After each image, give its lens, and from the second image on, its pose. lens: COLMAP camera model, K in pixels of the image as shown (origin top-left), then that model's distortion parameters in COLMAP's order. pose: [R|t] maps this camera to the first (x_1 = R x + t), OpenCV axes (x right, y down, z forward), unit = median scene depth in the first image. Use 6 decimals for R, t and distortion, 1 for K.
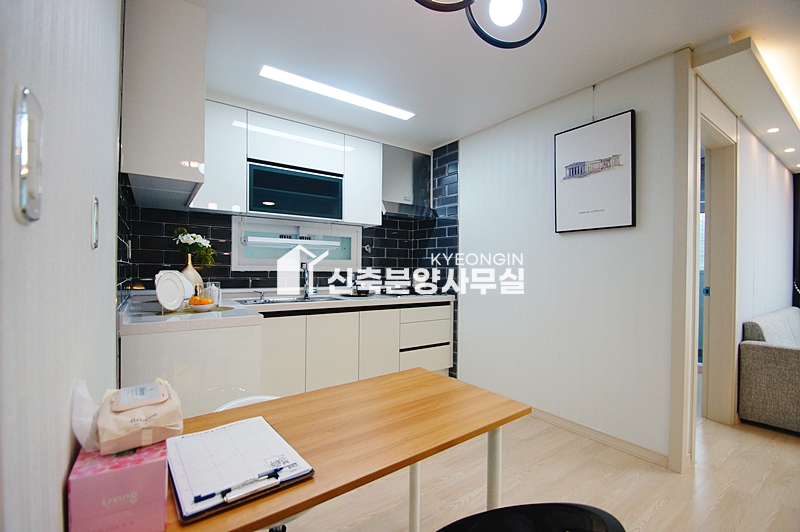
lens RADIAL K [[353.8, 0, 395.8], [0, 353.8, 273.0], [0, 0, 1]] dist [-0.004195, -0.003965]
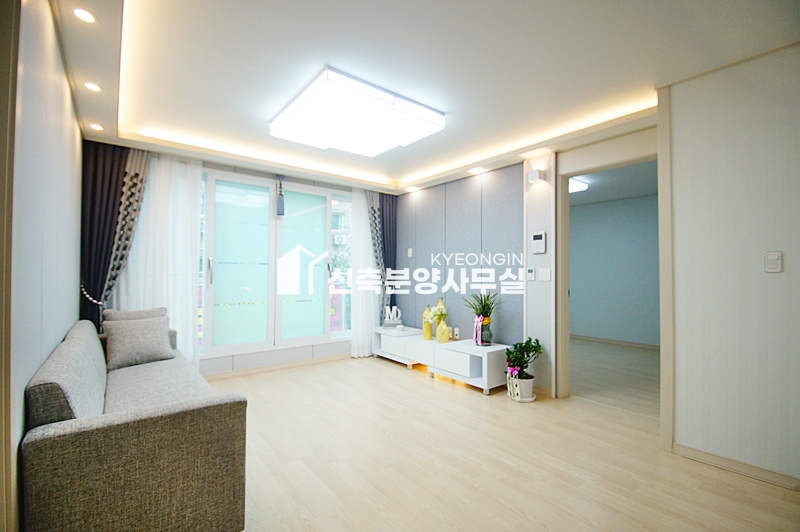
lens RADIAL K [[353.8, 0, 396.0], [0, 353.8, 270.5], [0, 0, 1]] dist [-0.004195, -0.003965]
pose [[-0.069684, -0.004343, 0.997560, 0.541691], [0.001267, 0.999989, 0.004442, -0.008145], [-0.997568, 0.001573, -0.069678, 0.590284]]
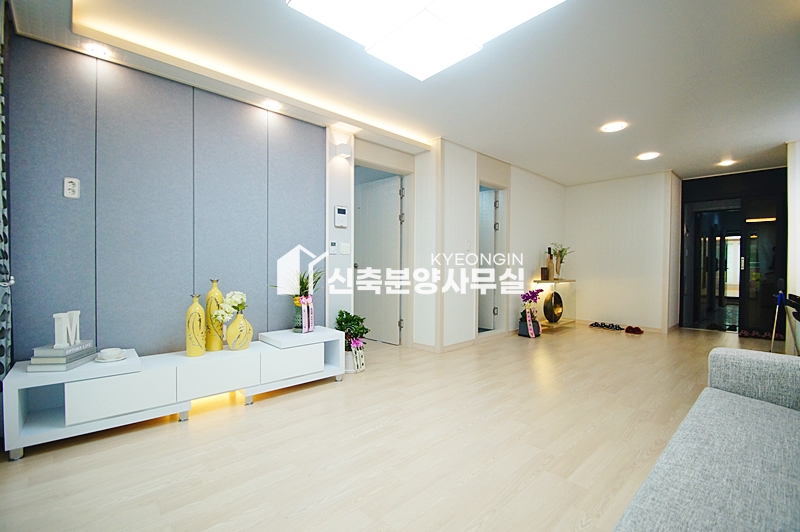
lens RADIAL K [[353.8, 0, 396.7], [0, 353.8, 271.8], [0, 0, 1]] dist [-0.004195, -0.003965]
pose [[-0.989868, -0.014782, -0.141220, 1.776760], [-0.017456, 0.999691, 0.017712, 0.075010], [0.140915, 0.019997, -0.989820, 1.318946]]
